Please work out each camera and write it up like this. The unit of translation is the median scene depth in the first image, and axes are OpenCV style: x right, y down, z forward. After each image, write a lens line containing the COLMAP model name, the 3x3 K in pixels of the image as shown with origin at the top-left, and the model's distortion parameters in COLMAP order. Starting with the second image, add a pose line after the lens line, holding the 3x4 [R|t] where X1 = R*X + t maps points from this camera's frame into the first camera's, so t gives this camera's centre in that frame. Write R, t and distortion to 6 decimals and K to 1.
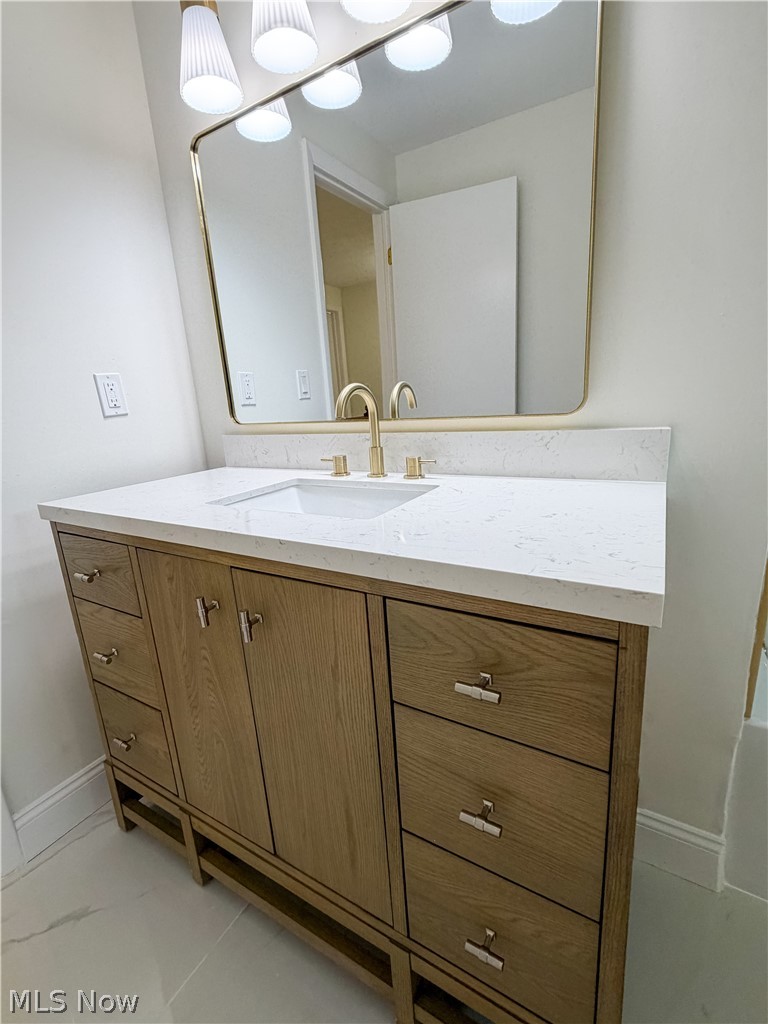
lens RADIAL K [[462.3, 0, 379.1], [0, 462.3, 508.8], [0, 0, 1]] dist [-0.002156, 0.001250]
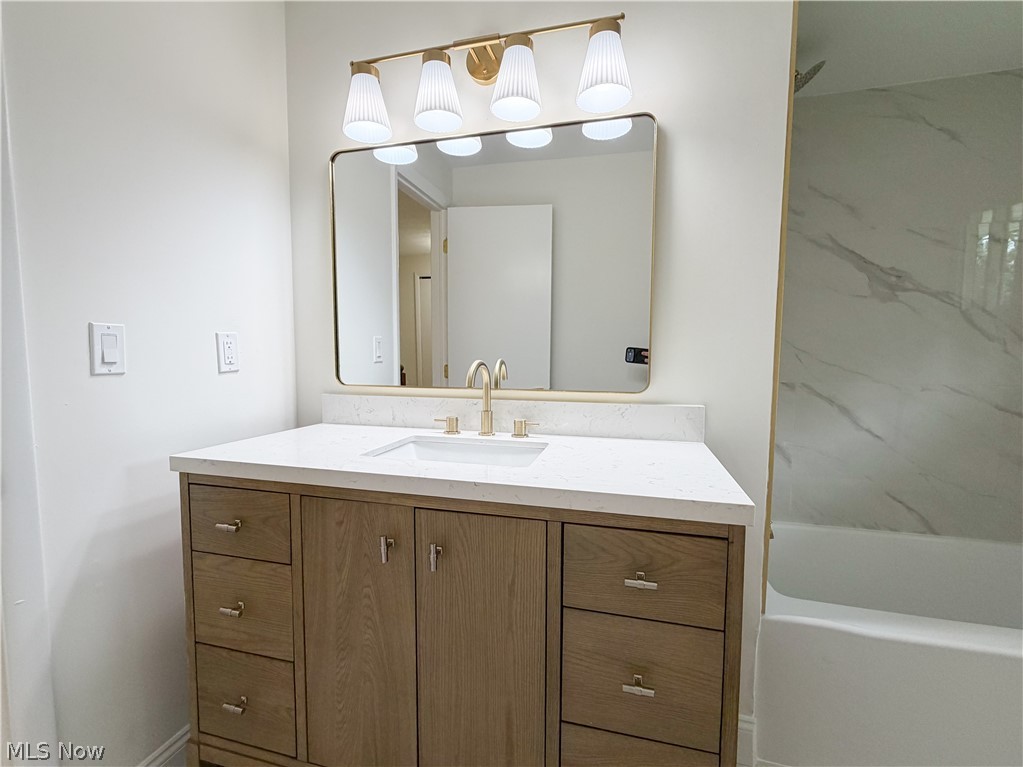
lens RADIAL K [[459.8, 0, 503.9], [0, 459.8, 384.8], [0, 0, 1]] dist [0.001266, -0.000773]
pose [[0.960469, 0.048919, 0.274055, -0.360387], [0.001270, 0.983659, -0.180035, 0.021459], [-0.278384, 0.173266, 0.944712, -0.208399]]
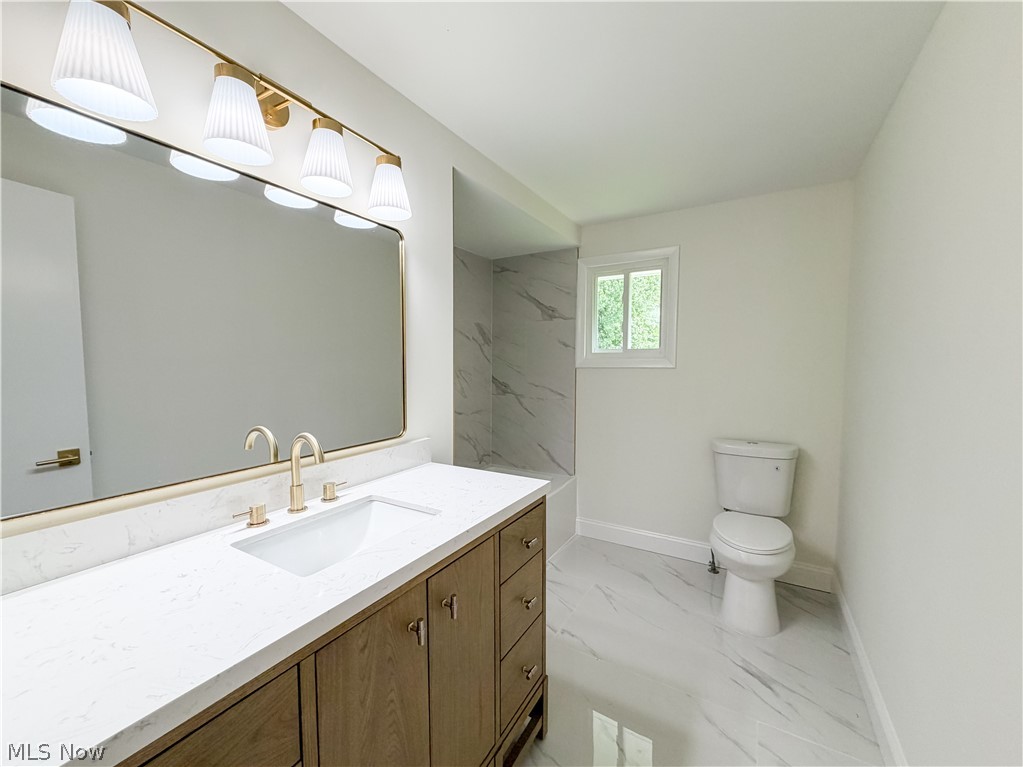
lens RADIAL K [[421.5, 0, 512.7], [0, 421.5, 383.9], [0, 0, 1]] dist [0.004618, -0.000621]
pose [[-0.018286, 0.008473, 0.999797, -1.253825], [0.245618, 0.969360, -0.003723, -0.286524], [-0.969194, 0.245500, -0.019806, 0.528188]]
